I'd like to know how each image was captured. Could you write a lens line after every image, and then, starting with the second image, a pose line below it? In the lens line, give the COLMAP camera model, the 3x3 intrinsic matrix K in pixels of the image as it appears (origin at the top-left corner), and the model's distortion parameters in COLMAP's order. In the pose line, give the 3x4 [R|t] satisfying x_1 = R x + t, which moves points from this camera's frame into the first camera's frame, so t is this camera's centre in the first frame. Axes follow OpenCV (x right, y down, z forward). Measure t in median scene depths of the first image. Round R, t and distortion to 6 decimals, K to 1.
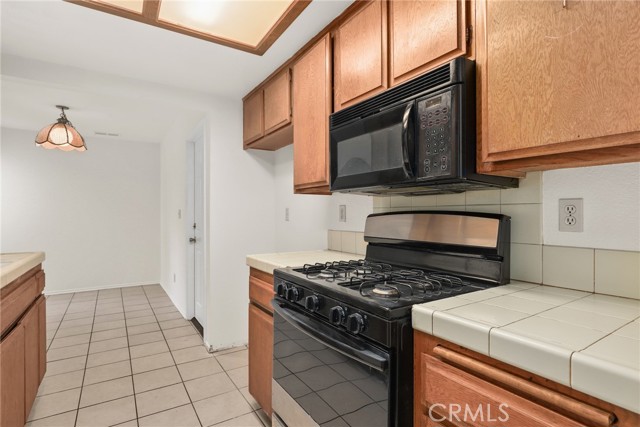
lens RADIAL K [[324.9, 0, 323.1], [0, 324.9, 214.9], [0, 0, 1]] dist [0.001764, 0.000311]
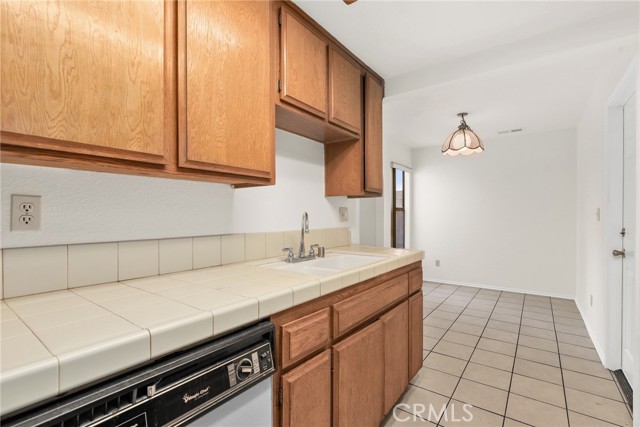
lens RADIAL K [[296.6, 0, 338.1], [0, 296.6, 217.0], [0, 0, 1]] dist [0.020509, 0.000070]
pose [[0.376992, 0.009249, -0.926170, -0.045538], [-0.003215, 0.999957, 0.008677, -0.001373], [0.926211, -0.000293, 0.377006, 0.247701]]
